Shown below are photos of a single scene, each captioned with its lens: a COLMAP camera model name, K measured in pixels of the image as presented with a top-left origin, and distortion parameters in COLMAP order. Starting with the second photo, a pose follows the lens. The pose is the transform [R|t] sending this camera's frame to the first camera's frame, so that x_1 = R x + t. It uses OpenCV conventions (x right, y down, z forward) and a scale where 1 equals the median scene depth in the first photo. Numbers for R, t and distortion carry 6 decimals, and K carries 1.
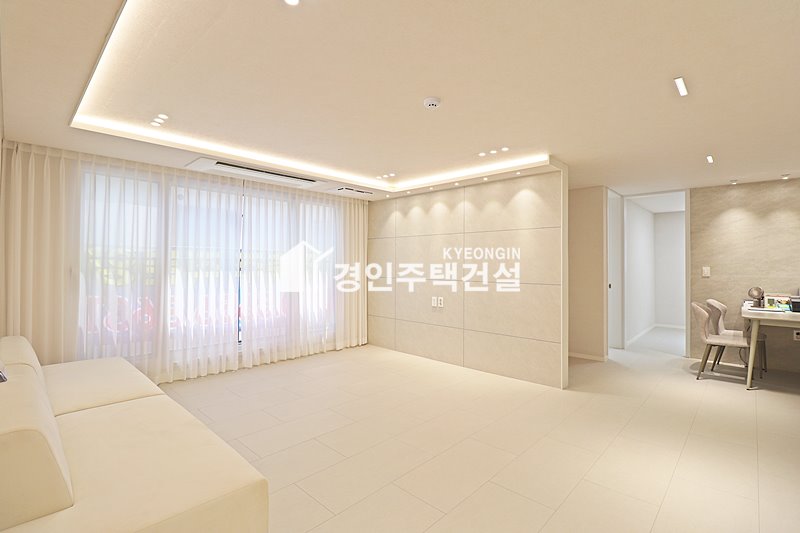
lens RADIAL K [[378.1, 0, 403.2], [0, 378.1, 260.1], [0, 0, 1]] dist [-0.005754, -0.001173]
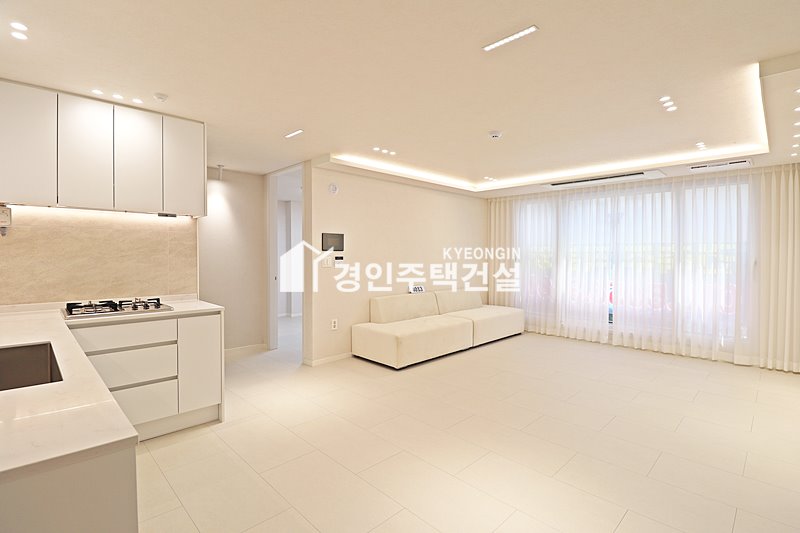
lens RADIAL K [[382.2, 0, 405.2], [0, 382.2, 262.4], [0, 0, 1]] dist [0.000708, -0.015462]
pose [[-0.027399, 0.014386, -0.999521, 0.776476], [0.008921, 0.999860, 0.014146, 0.007411], [0.999585, -0.008529, -0.027524, 0.390730]]
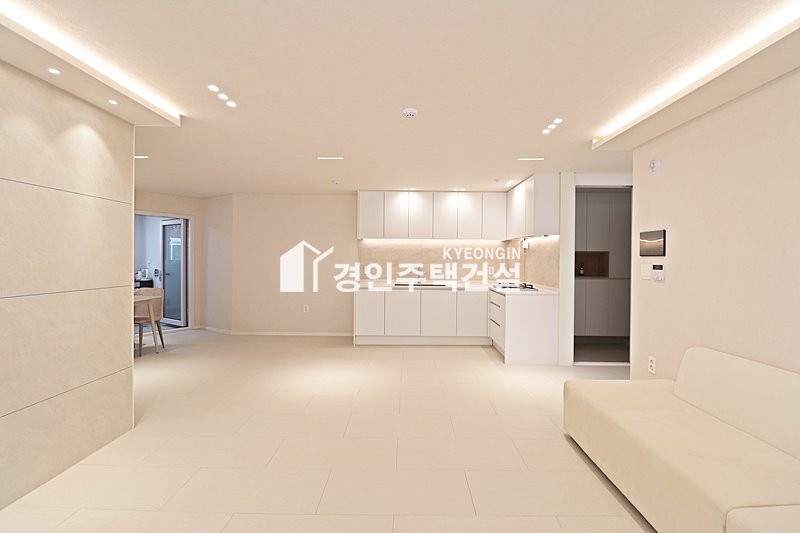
lens RADIAL K [[369.7, 0, 404.6], [0, 369.7, 259.1], [0, 0, 1]] dist [-0.001312, -0.000499]
pose [[-0.679295, -0.012823, 0.733754, -0.382099], [-0.021093, 0.999775, -0.002055, 0.005602], [-0.733563, -0.016873, -0.679412, 0.940461]]
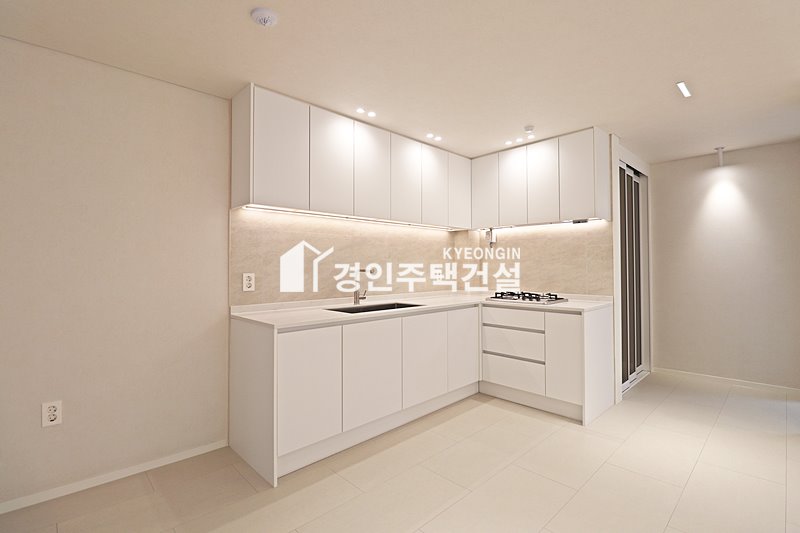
lens RADIAL K [[371.2, 0, 401.9], [0, 371.2, 259.2], [0, 0, 1]] dist [-0.014070, -0.000600]
pose [[-0.998823, -0.000837, 0.048494, 0.423660], [-0.002497, 0.999413, -0.034179, 0.028829], [-0.048437, -0.034260, -0.998238, 0.690039]]
